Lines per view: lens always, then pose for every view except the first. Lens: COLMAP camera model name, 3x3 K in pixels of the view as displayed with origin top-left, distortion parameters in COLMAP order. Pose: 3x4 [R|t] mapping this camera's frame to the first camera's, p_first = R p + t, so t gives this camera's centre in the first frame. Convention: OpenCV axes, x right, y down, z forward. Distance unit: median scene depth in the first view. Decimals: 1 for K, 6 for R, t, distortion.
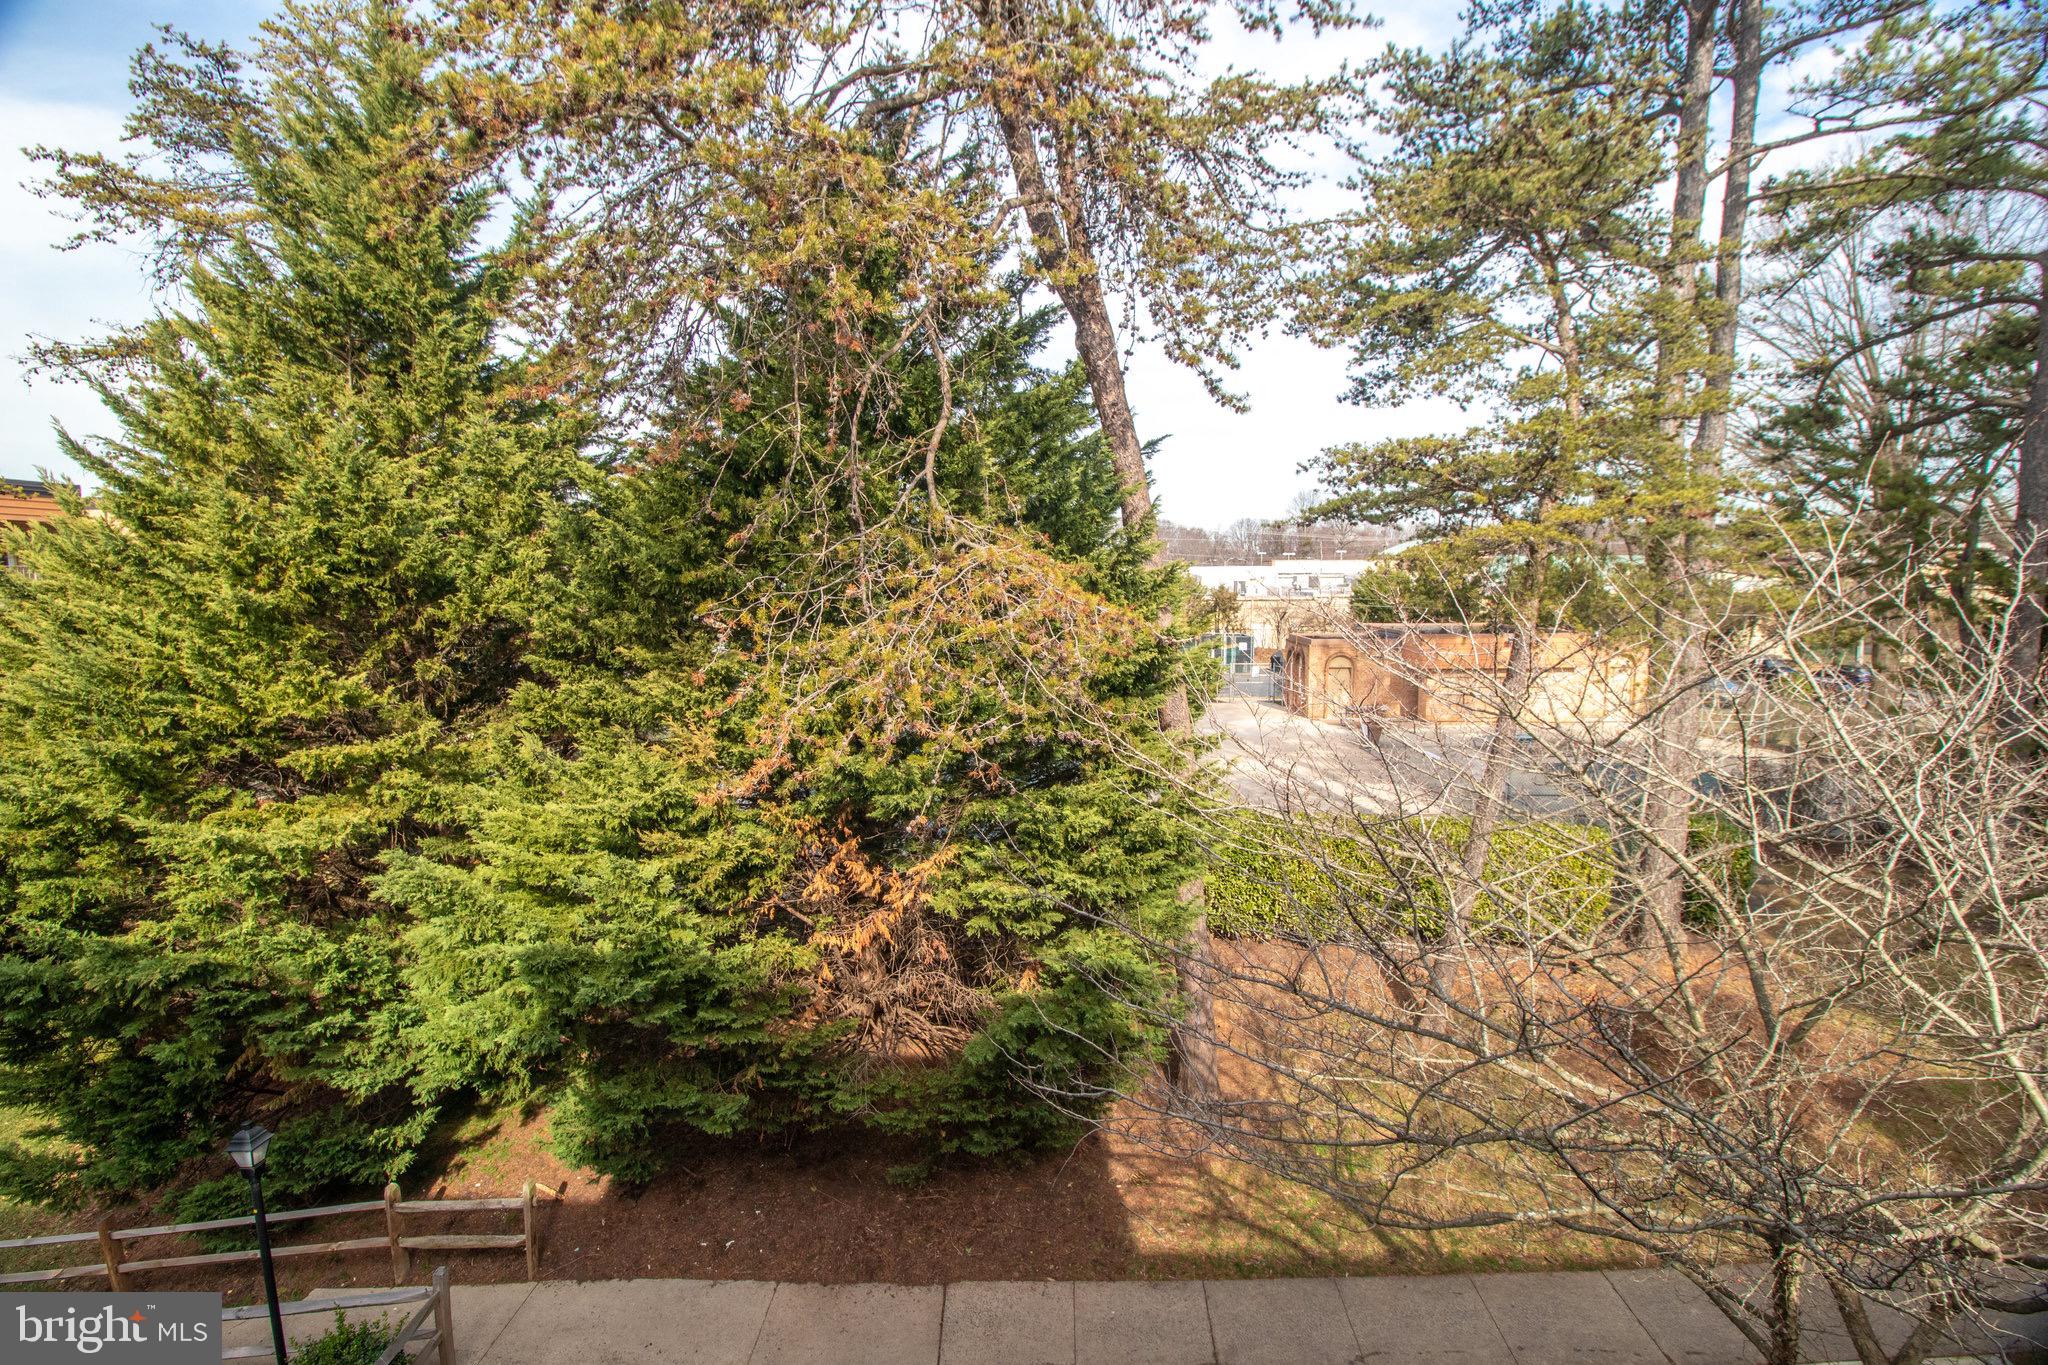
lens RADIAL K [[921.7, 0, 1014.9], [0, 921.7, 664.0], [0, 0, 1]] dist [-0.003150, -0.013562]
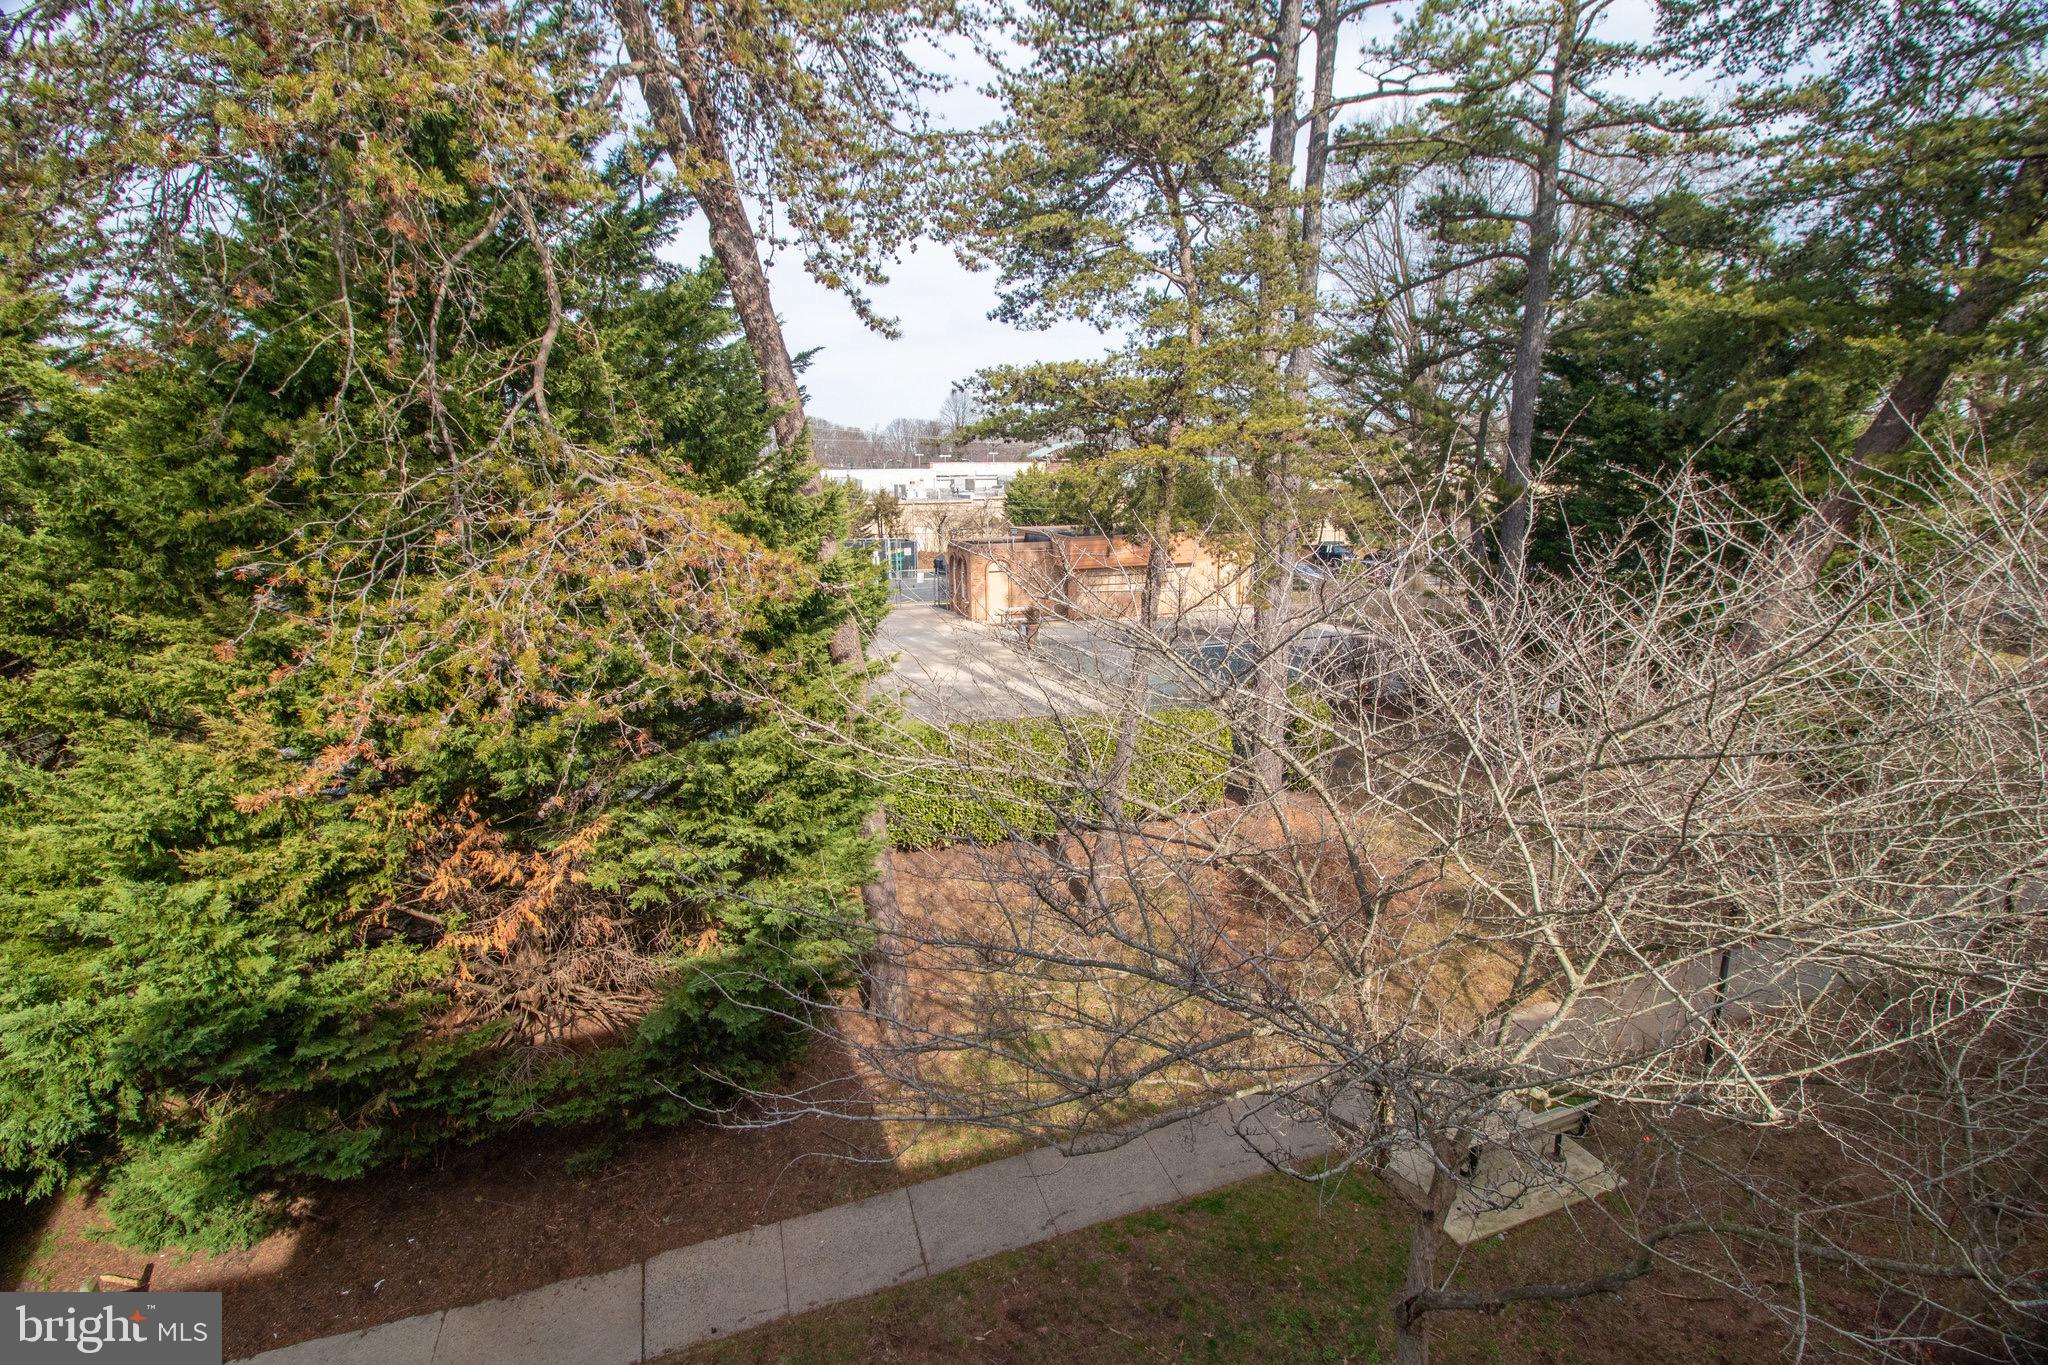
lens RADIAL K [[921.7, 0, 1014.9], [0, 921.7, 664.0], [0, 0, 1]] dist [-0.003150, -0.013562]
pose [[0.936549, -0.077090, 0.341956, 0.007335], [0.043077, 0.993435, 0.105982, -0.021741], [-0.347881, -0.084527, 0.933721, 0.026399]]
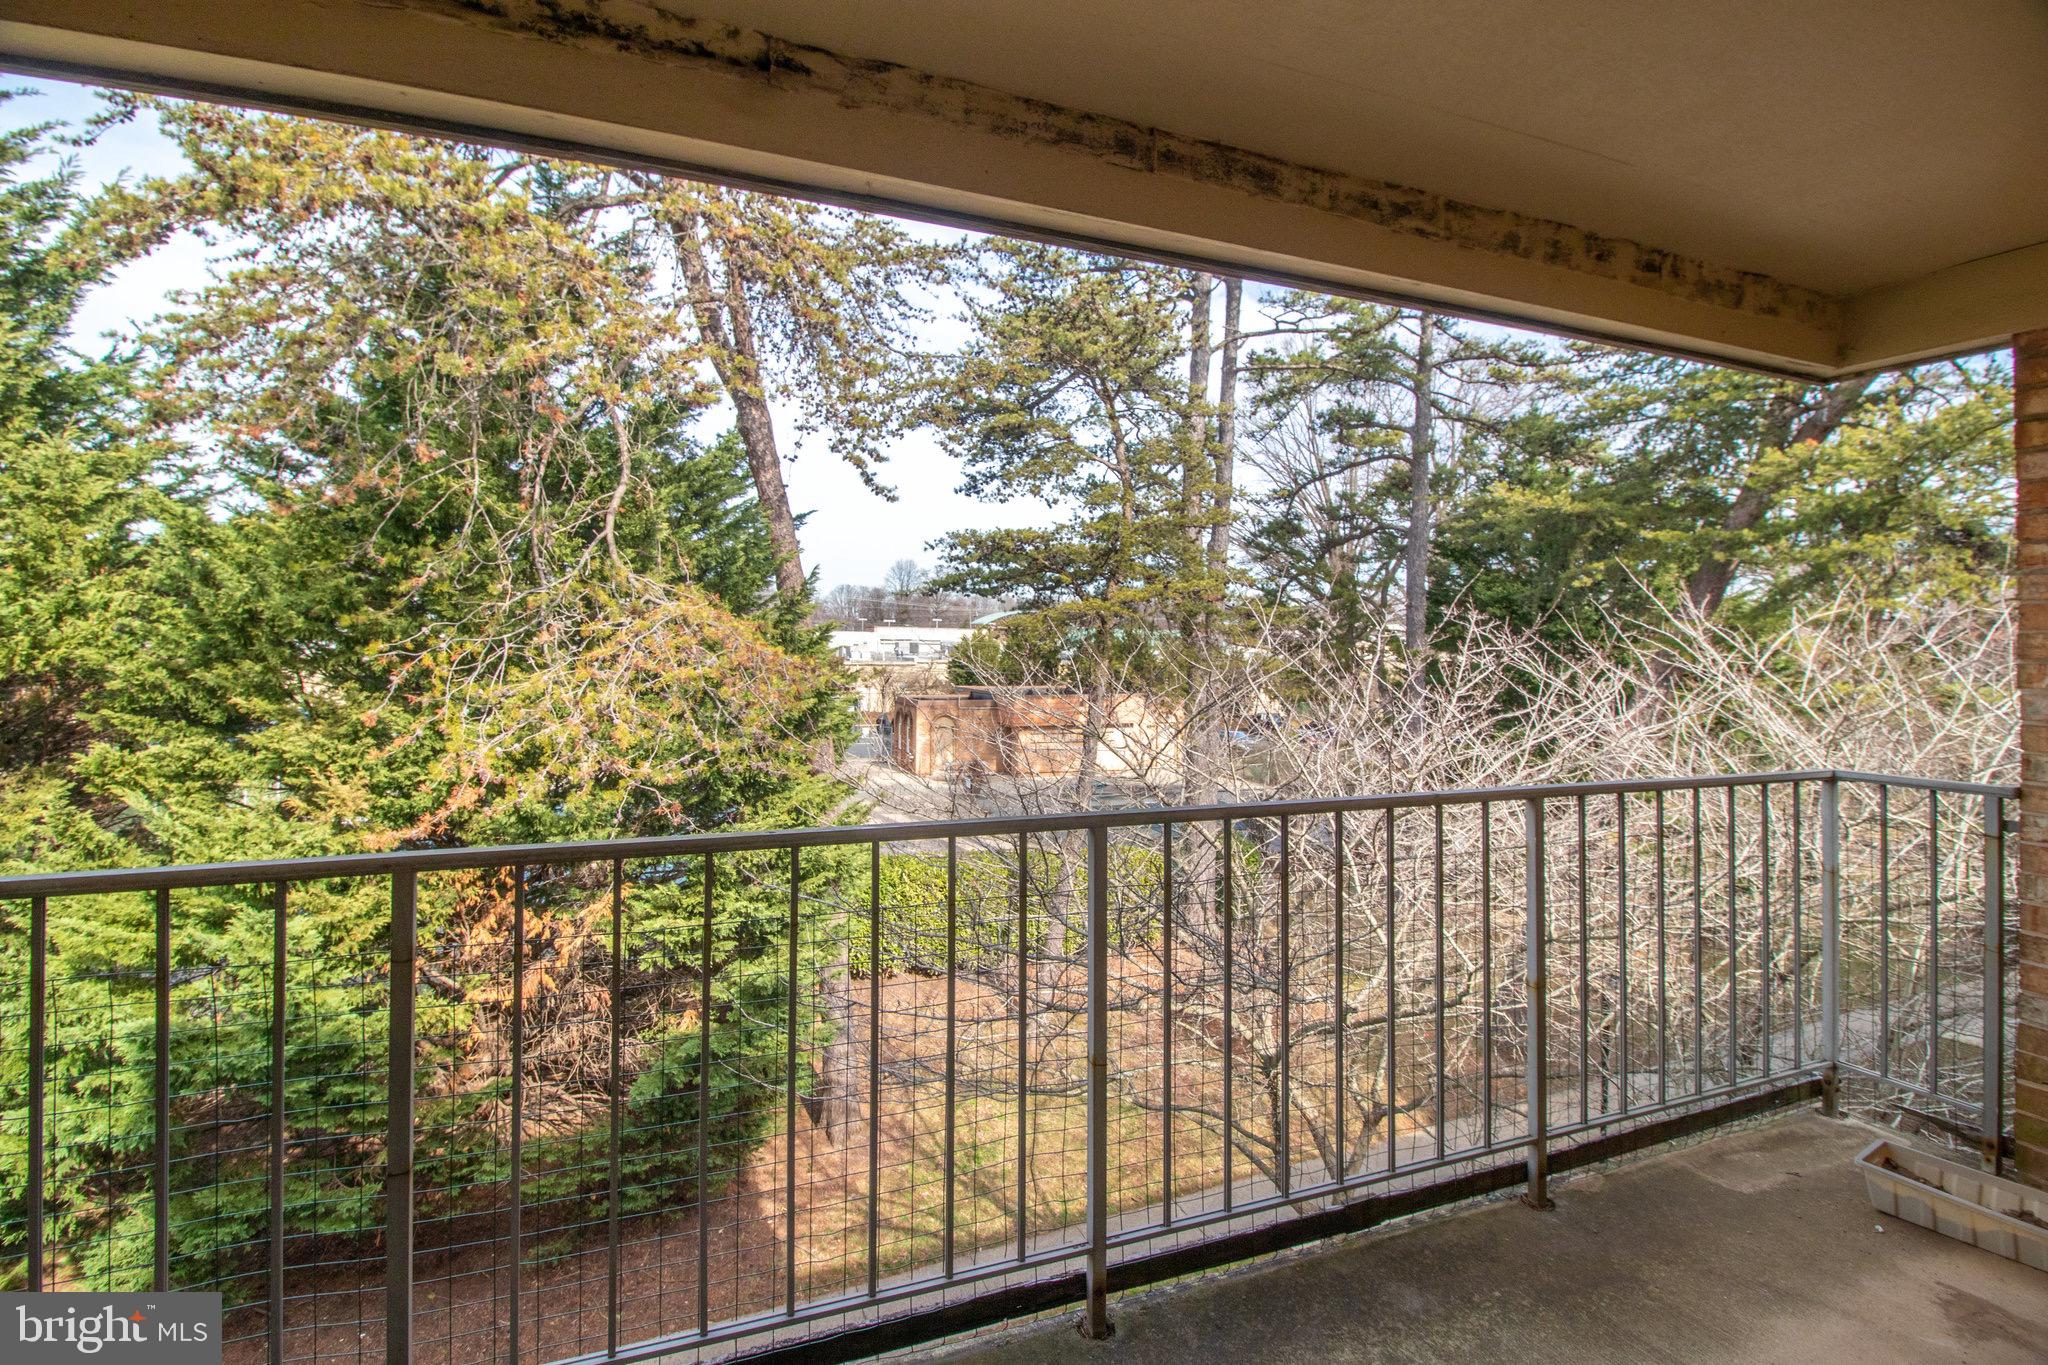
lens RADIAL K [[905.9, 0, 1003.4], [0, 905.9, 636.5], [0, 0, 1]] dist [-0.032176, -0.000060]
pose [[0.918956, 0.021487, 0.393775, -0.061986], [0.017757, 0.995247, -0.095748, 0.015694], [-0.393961, 0.094980, 0.914206, -0.096682]]
